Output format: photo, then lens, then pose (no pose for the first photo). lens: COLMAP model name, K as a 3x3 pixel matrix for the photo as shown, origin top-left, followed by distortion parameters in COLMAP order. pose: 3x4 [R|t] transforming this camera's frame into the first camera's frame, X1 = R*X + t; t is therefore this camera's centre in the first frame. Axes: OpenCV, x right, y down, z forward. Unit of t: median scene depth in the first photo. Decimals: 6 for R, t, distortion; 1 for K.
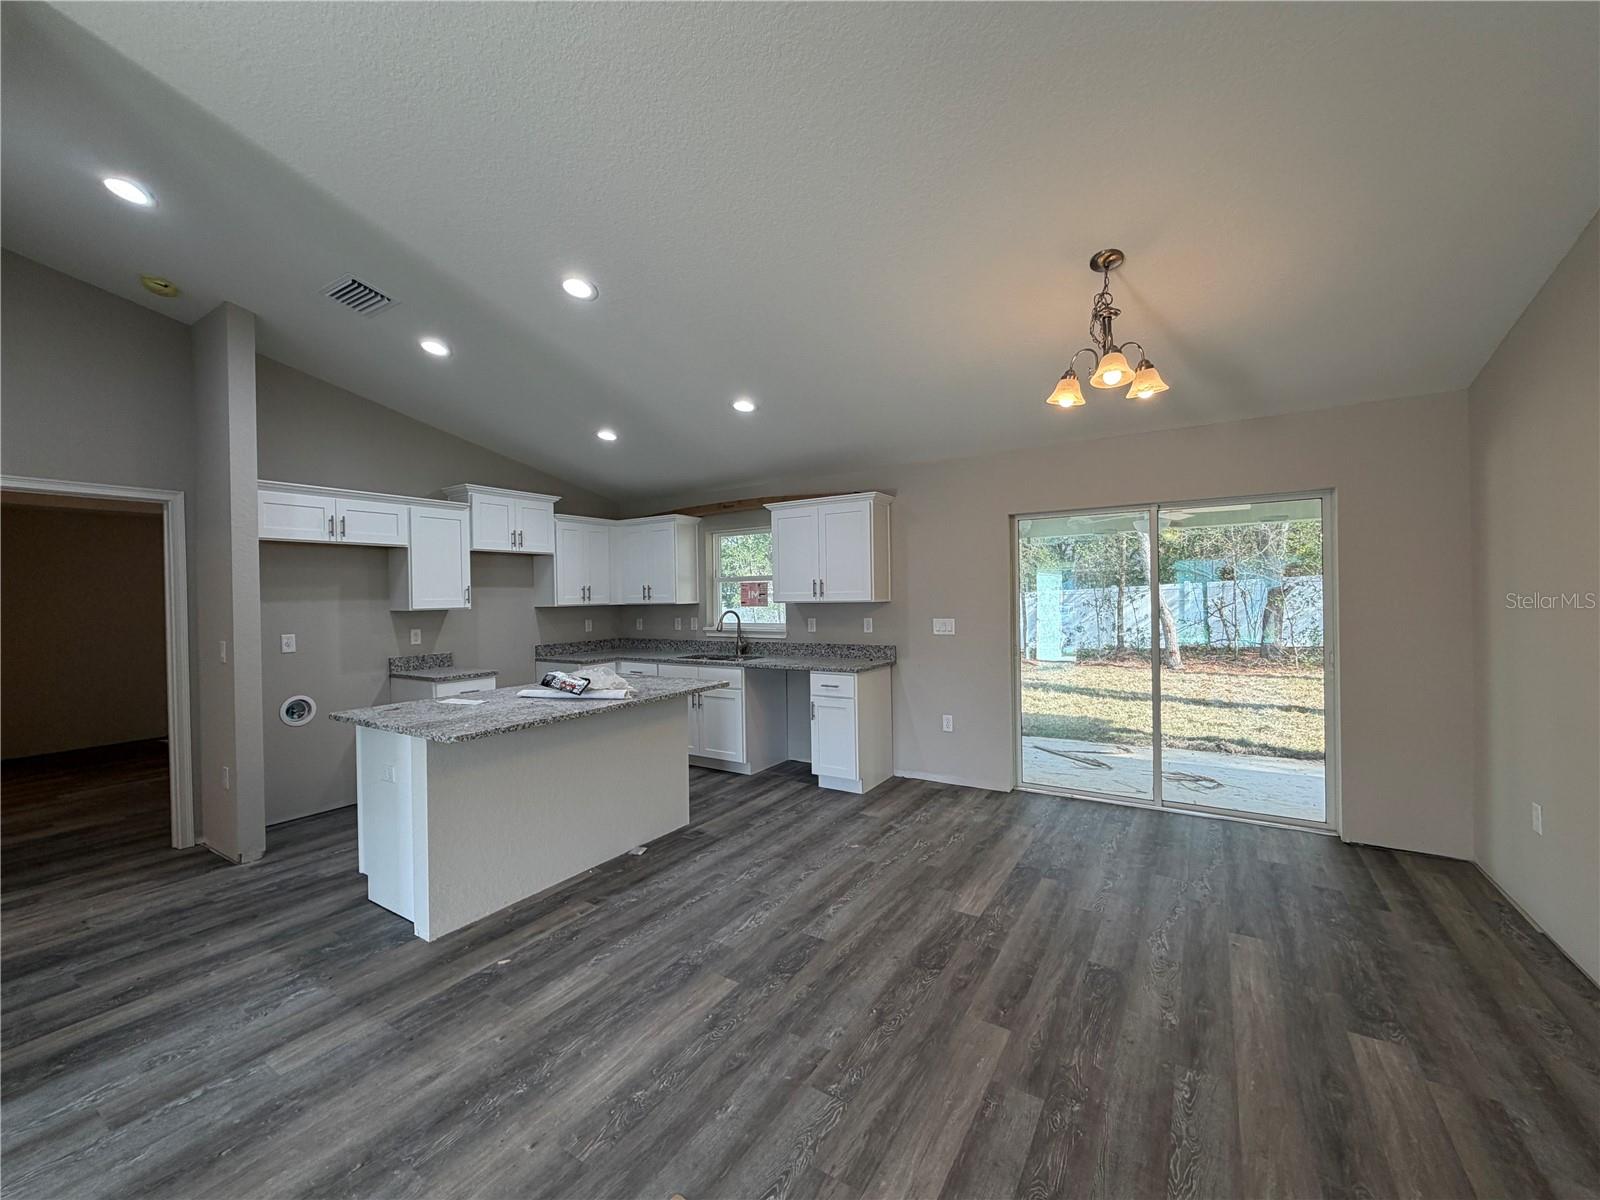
lens RADIAL K [[637.5, 0, 796.8], [0, 637.5, 598.3], [0, 0, 1]] dist [0.000919, 0.000434]
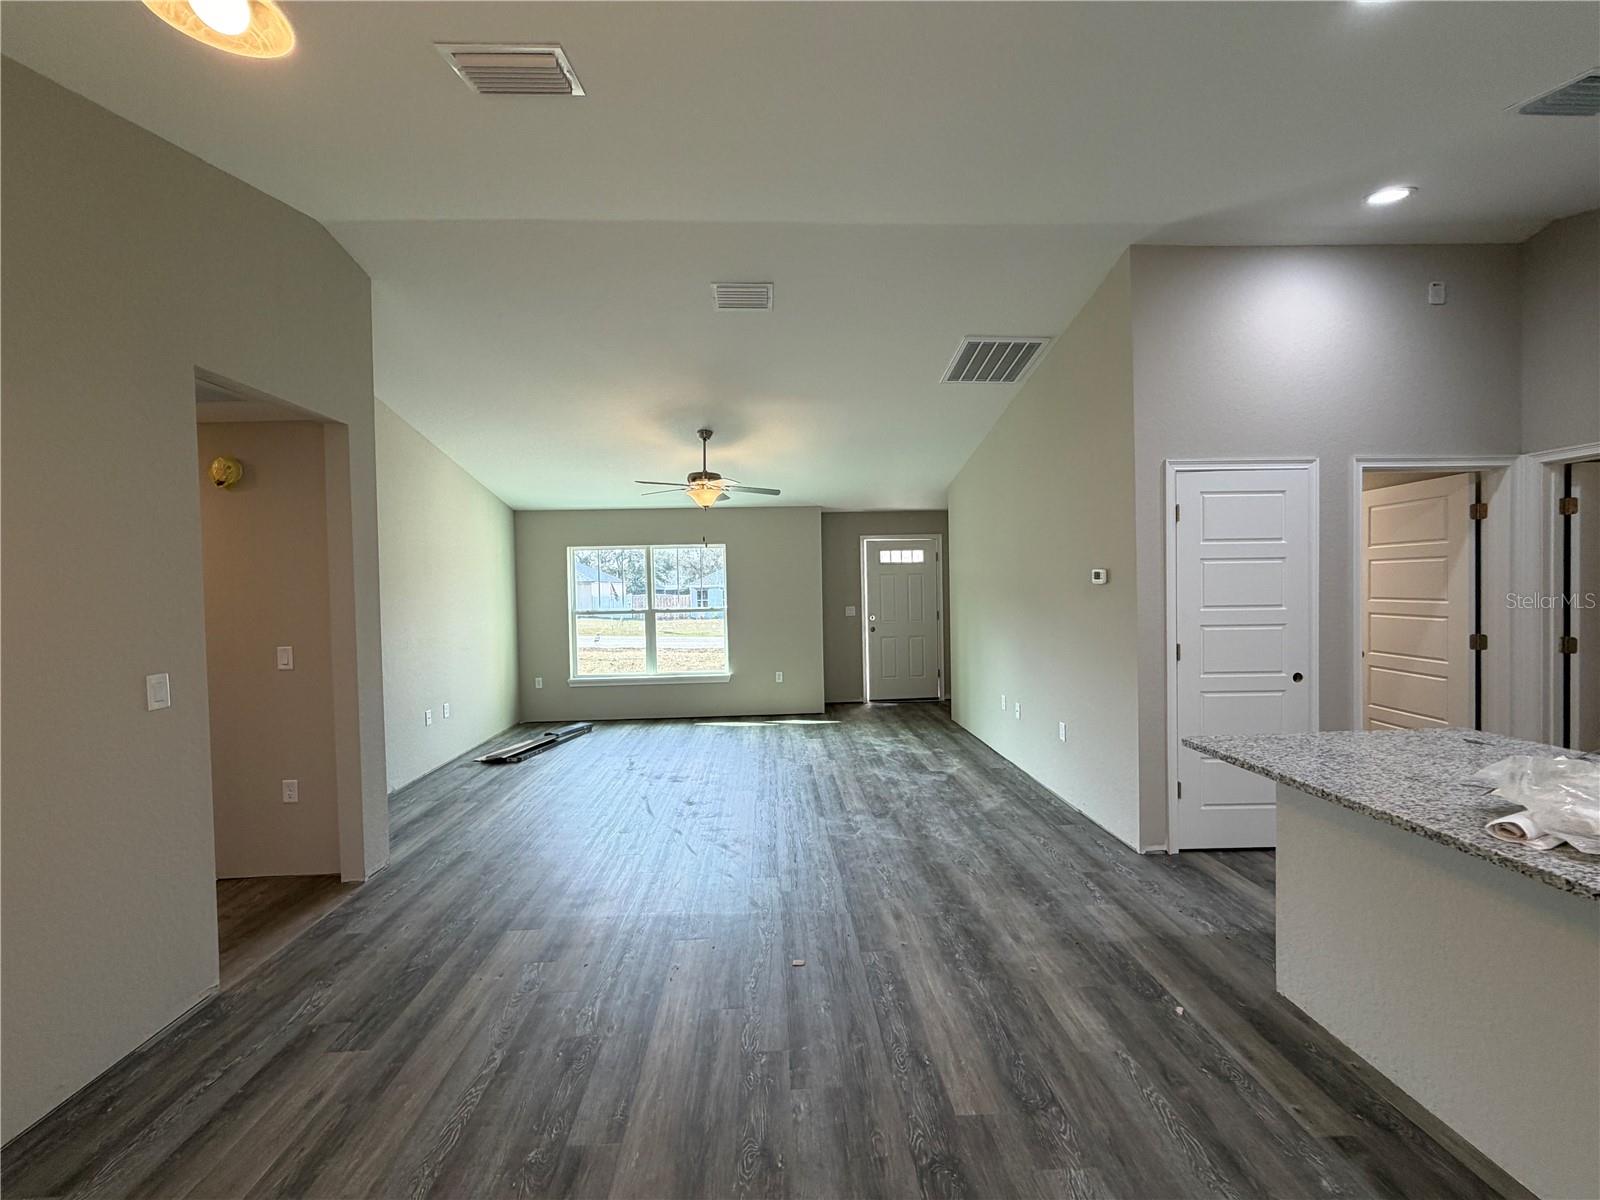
lens RADIAL K [[637.5, 0, 795.7], [0, 637.5, 598.0], [0, 0, 1]] dist [0.000919, 0.000434]
pose [[-0.816580, 0.045916, -0.575403, 0.364353], [0.032796, 0.998912, 0.033168, -0.029228], [0.576299, 0.008214, -0.817197, 1.161419]]
